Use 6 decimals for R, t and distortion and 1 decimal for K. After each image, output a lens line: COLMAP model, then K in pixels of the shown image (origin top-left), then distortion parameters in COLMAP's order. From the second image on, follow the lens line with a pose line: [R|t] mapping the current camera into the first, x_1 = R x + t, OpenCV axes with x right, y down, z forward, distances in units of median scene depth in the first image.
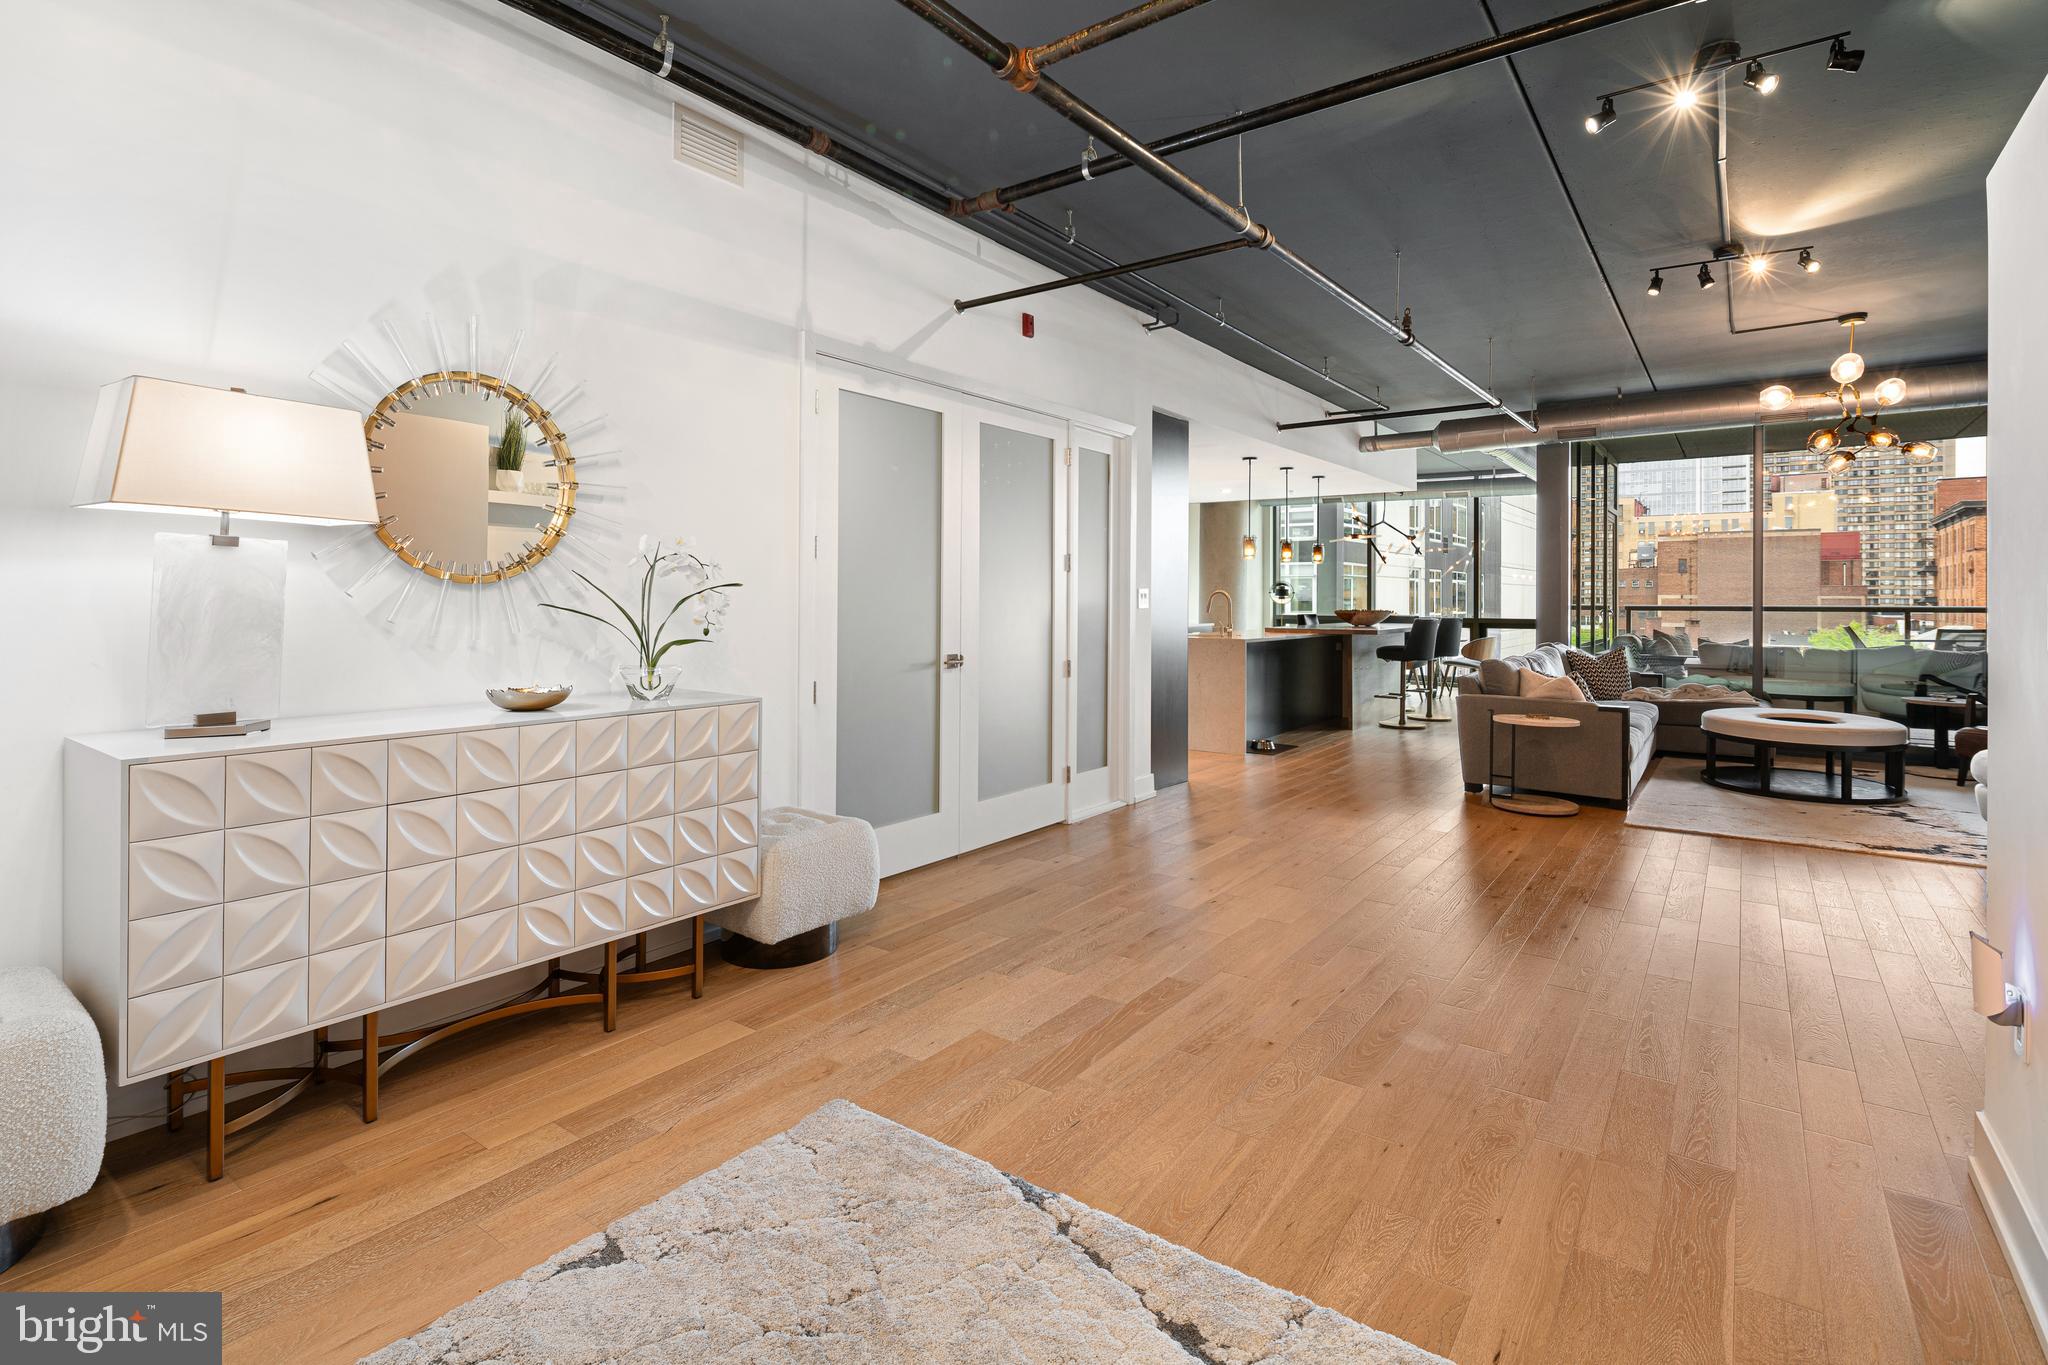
lens RADIAL K [[993.5, 0, 1010.8], [0, 993.5, 595.7], [0, 0, 1]] dist [0.014355, -0.010435]
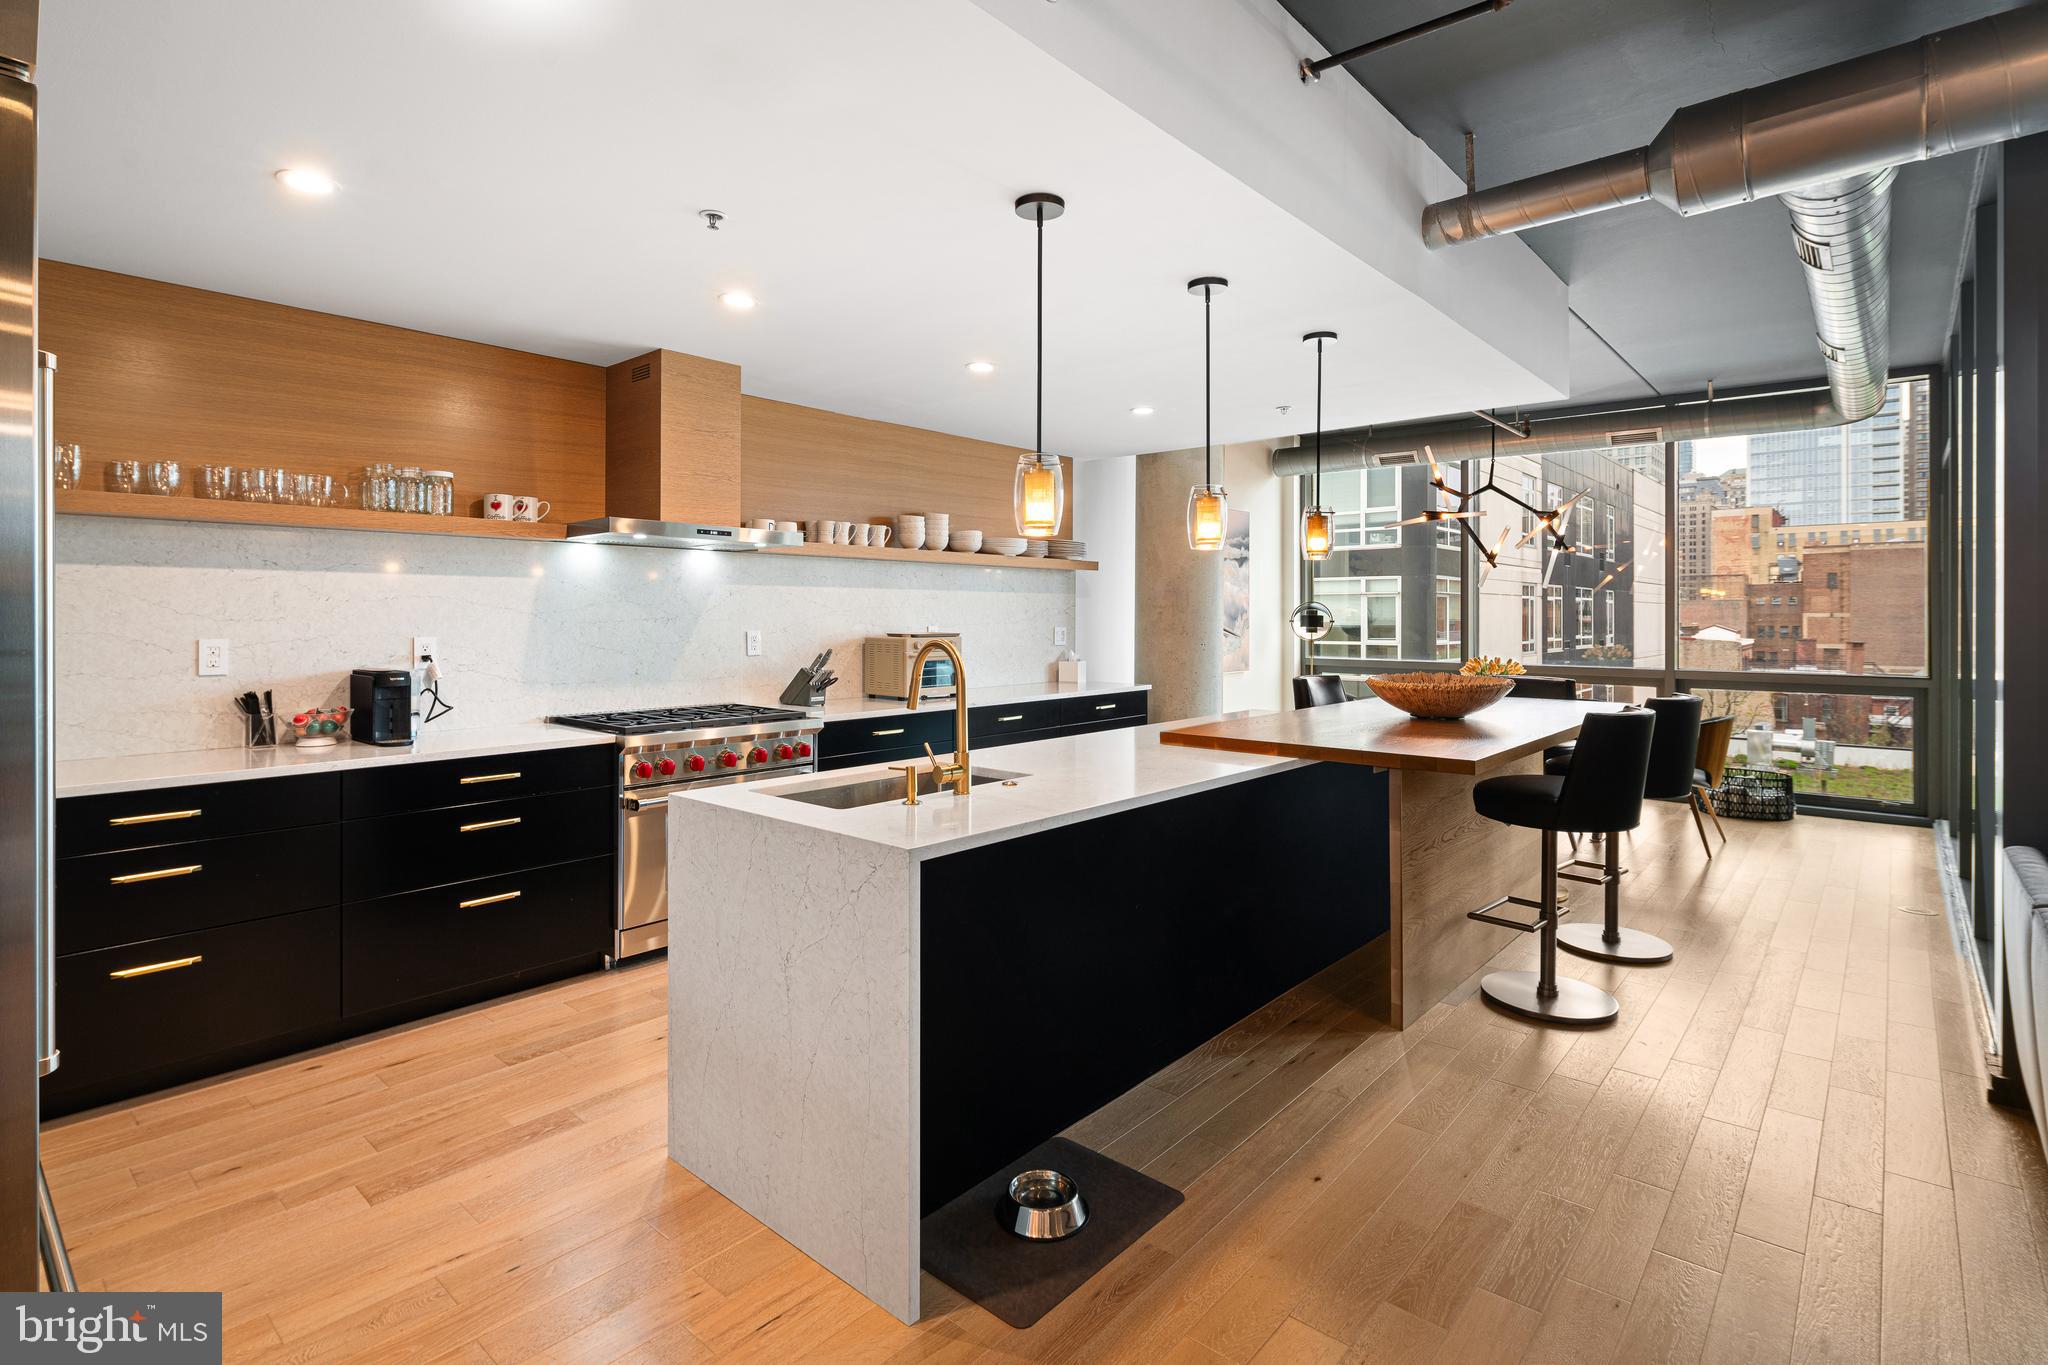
lens RADIAL K [[996.9, 0, 1018.5], [0, 996.9, 620.6], [0, 0, 1]] dist [0.001553, 0.000243]
pose [[0.996540, -0.003617, -0.083038, 0.316146], [0.003996, 0.999982, 0.004396, -0.014991], [0.083020, -0.004712, 0.996537, 0.848670]]
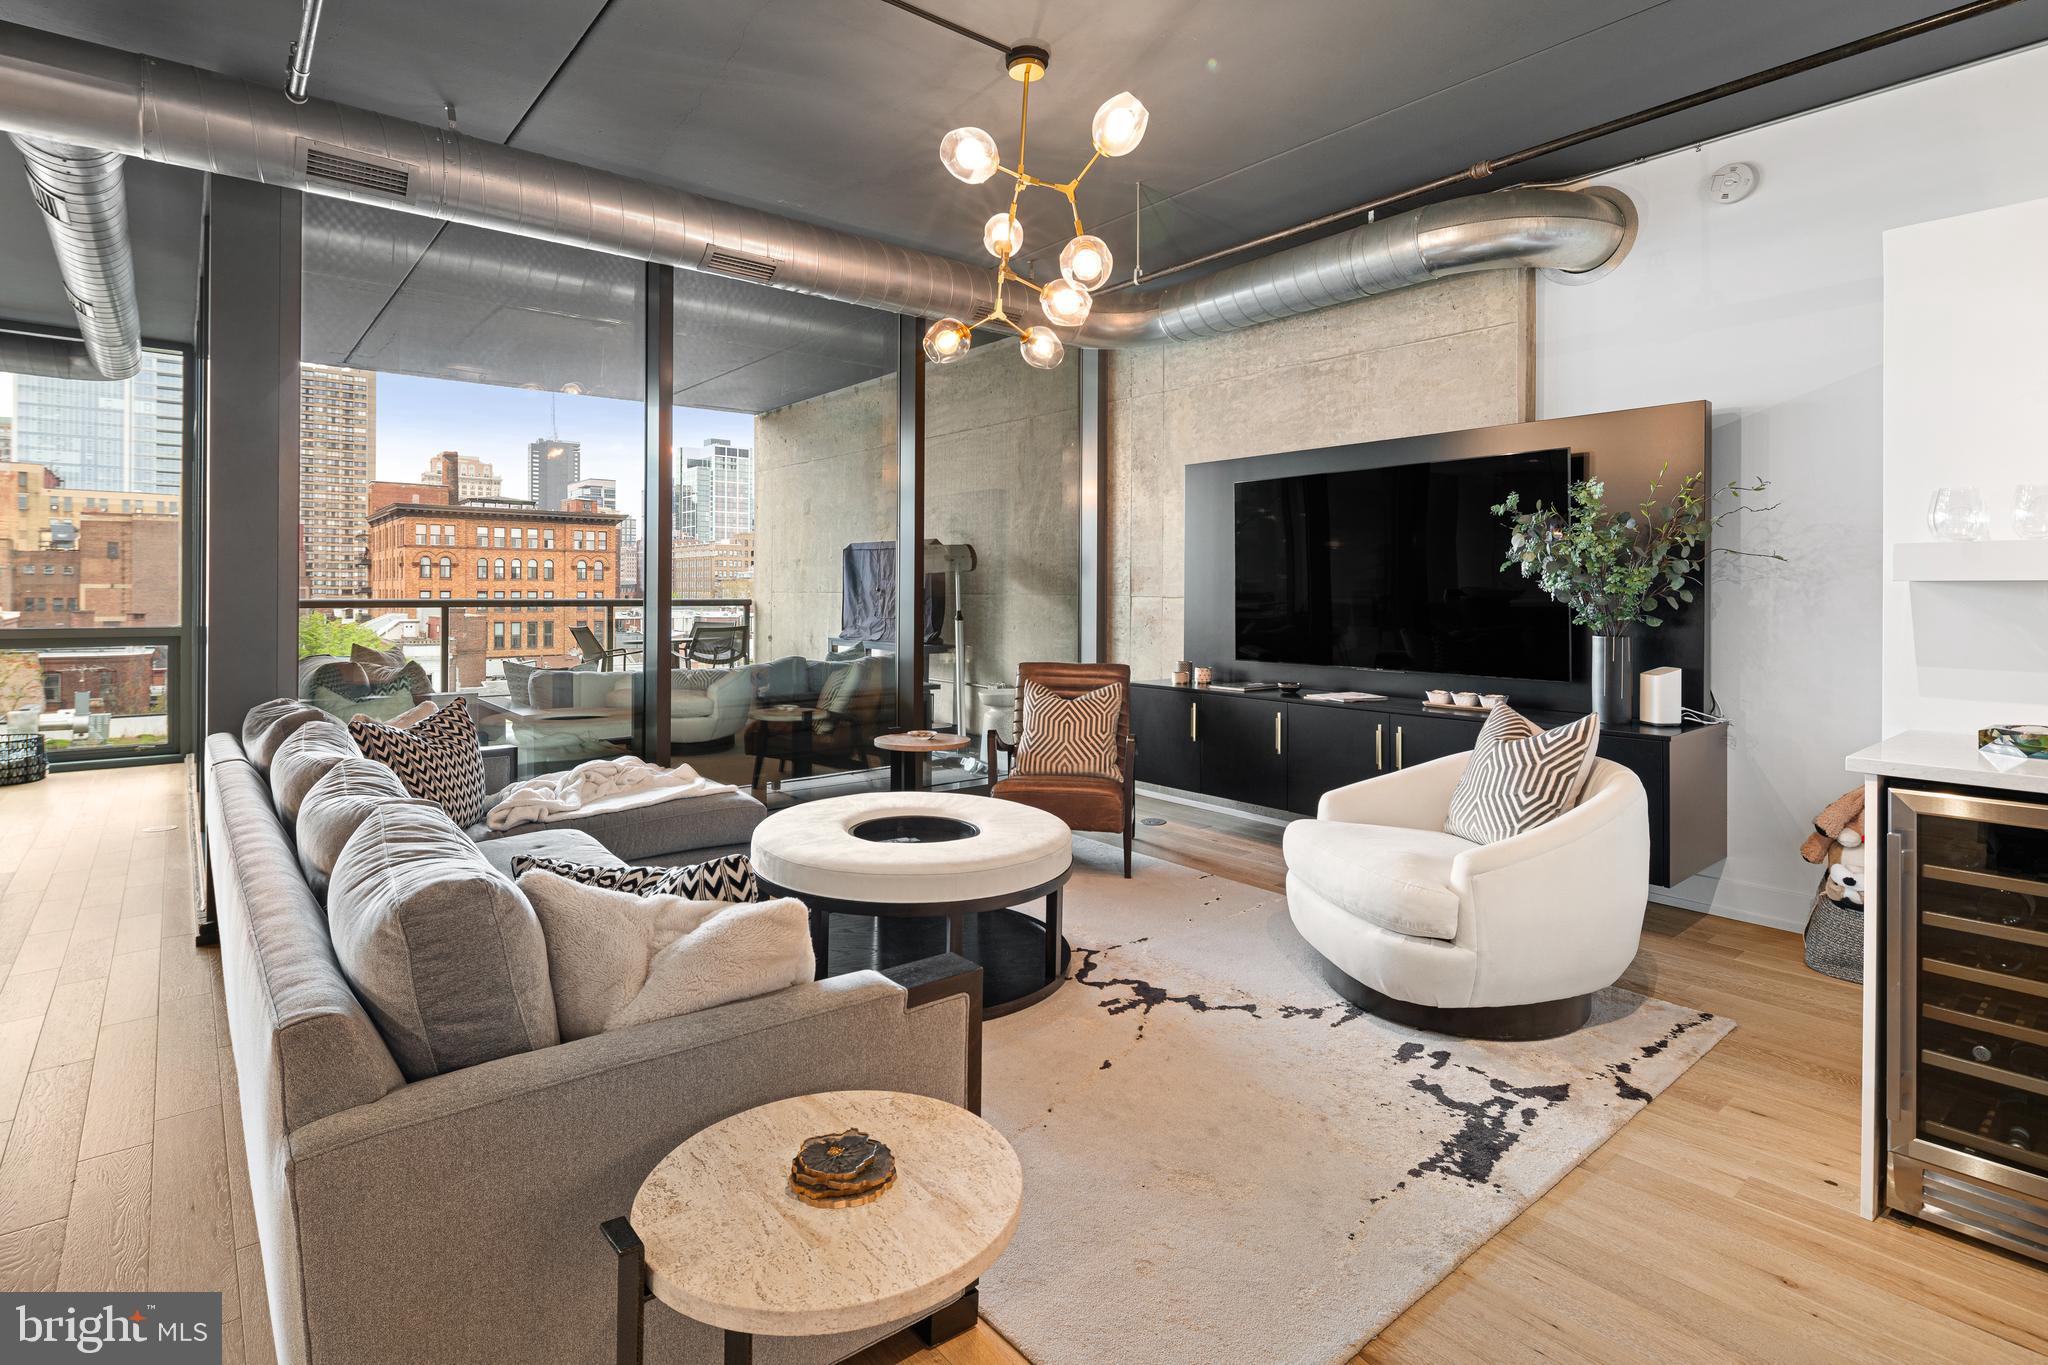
lens RADIAL K [[1002.8, 0, 1021.4], [0, 1002.8, 592.5], [0, 0, 1]] dist [-0.001267, -0.001101]
pose [[0.231508, -0.000624, 0.972833, 0.284101], [-0.005978, 0.999980, 0.002064, 0.003439], [-0.972815, -0.006293, 0.231500, 0.770140]]
